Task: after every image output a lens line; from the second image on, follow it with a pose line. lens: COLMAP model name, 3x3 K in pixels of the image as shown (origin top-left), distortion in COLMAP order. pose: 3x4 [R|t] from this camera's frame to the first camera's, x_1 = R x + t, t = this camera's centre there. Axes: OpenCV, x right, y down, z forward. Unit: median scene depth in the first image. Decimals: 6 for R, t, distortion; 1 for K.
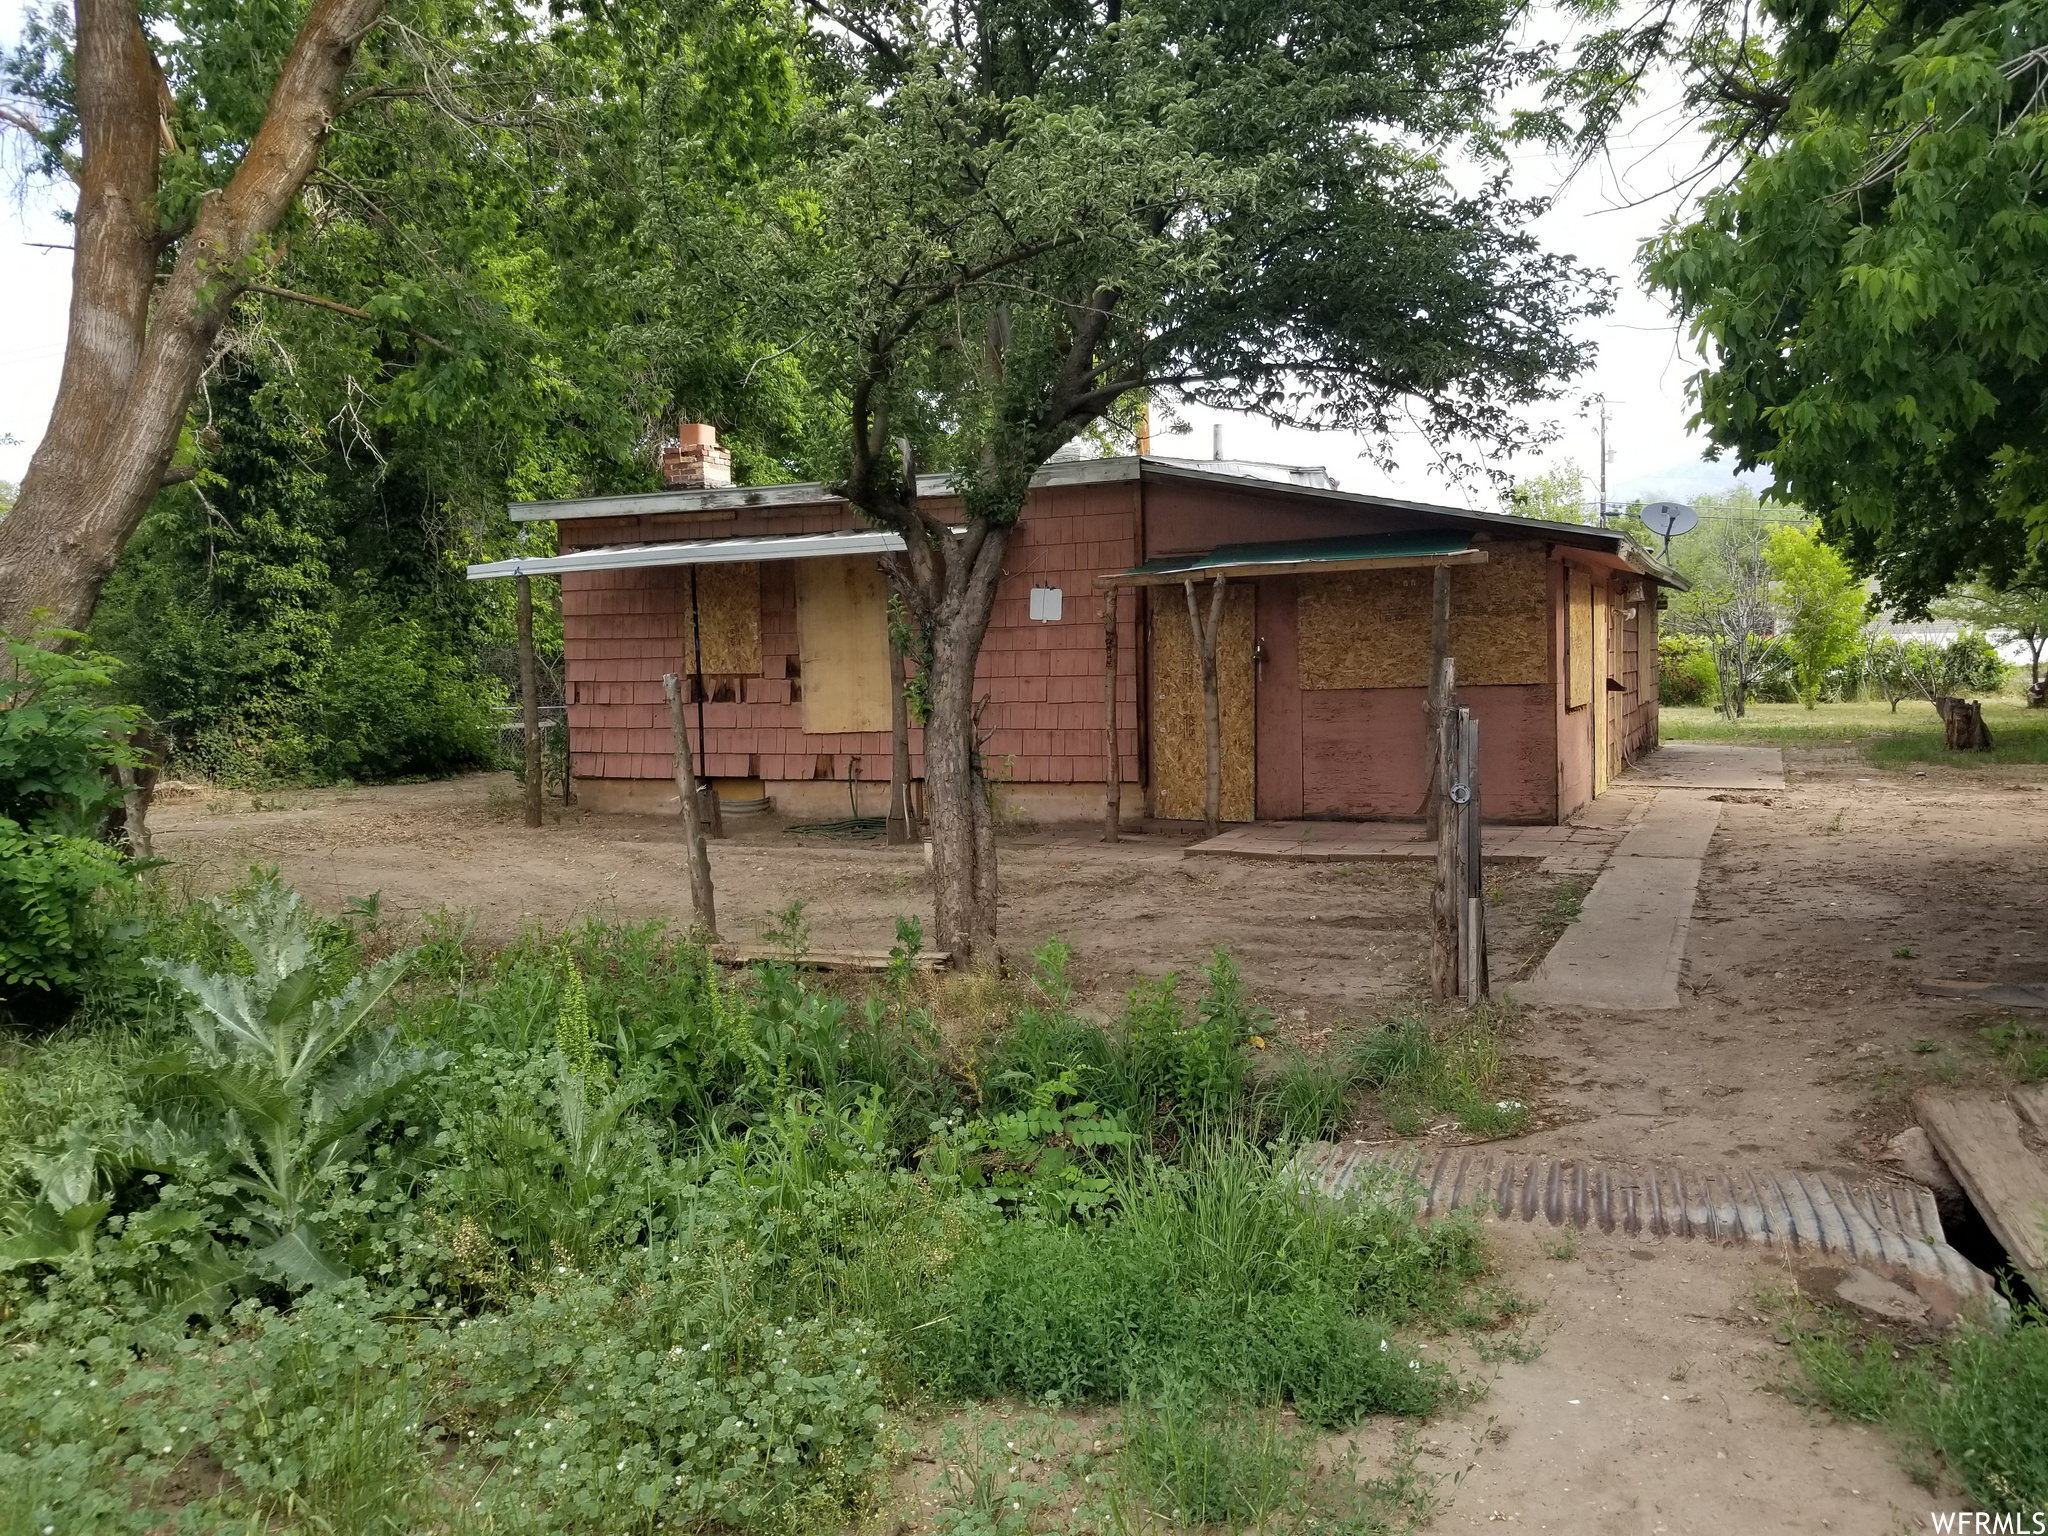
lens RADIAL K [[1557.1, 0, 1058.0], [0, 1557.1, 743.6], [0, 0, 1]] dist [0.063793, -0.117039]
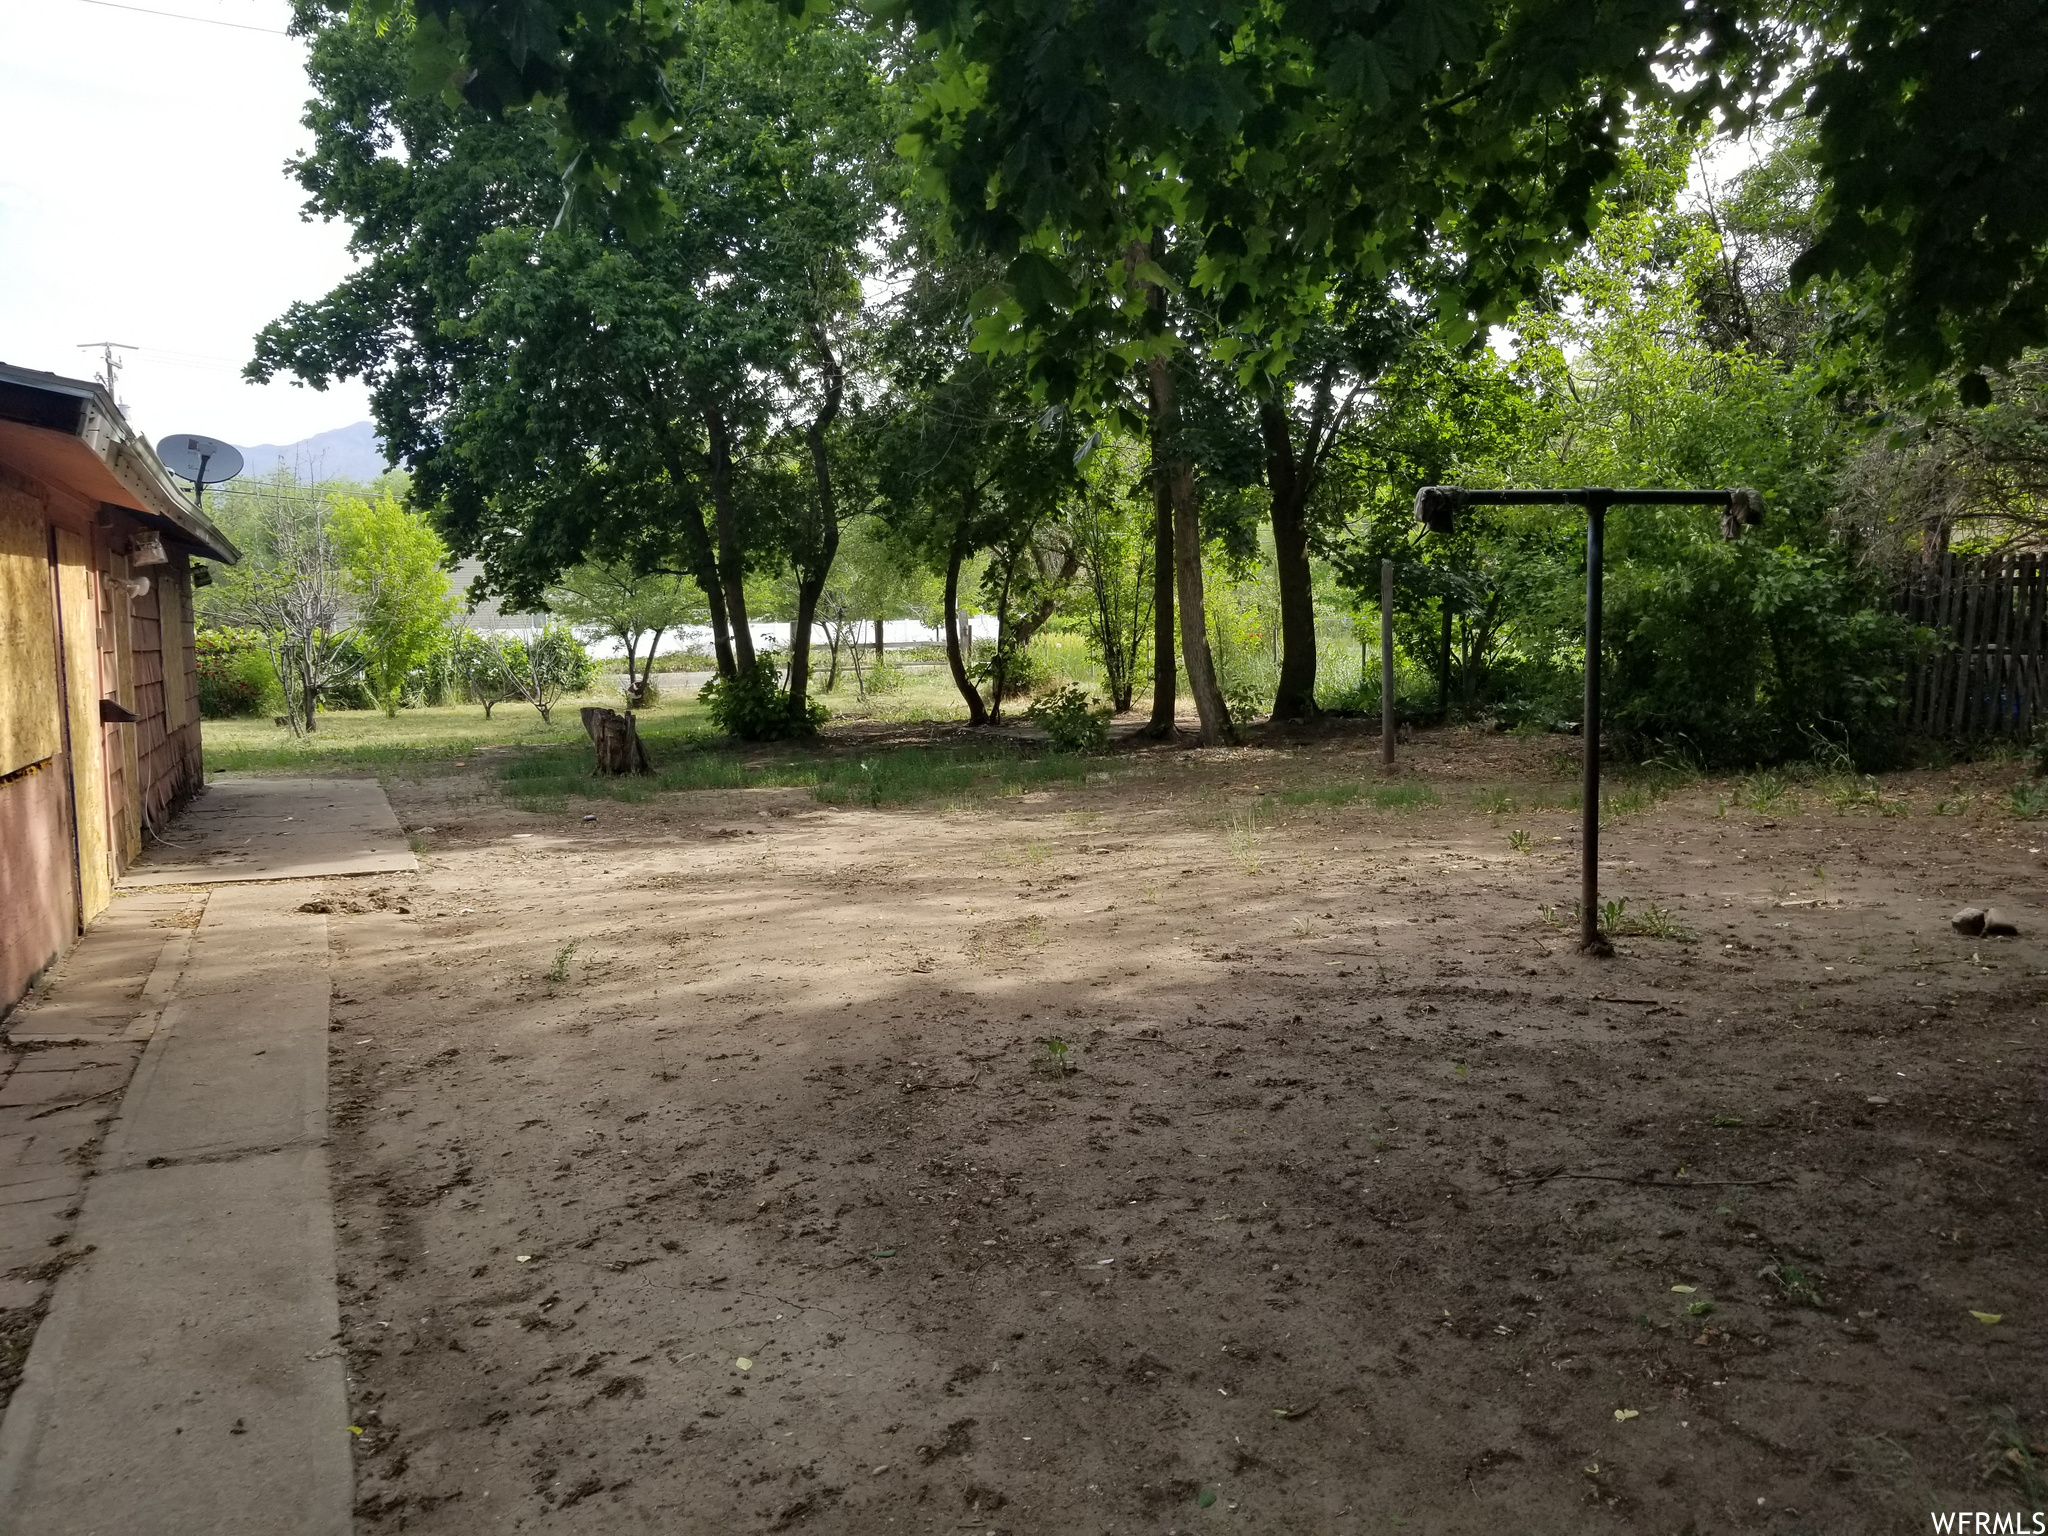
lens RADIAL K [[1557.1, 0, 1058.0], [0, 1557.1, 743.6], [0, 0, 1]] dist [0.063793, -0.117039]
pose [[0.648875, -0.049730, 0.759268, 0.075251], [0.048051, 0.998548, 0.024338, -0.011927], [-0.759377, 0.020691, 0.650322, 0.193548]]
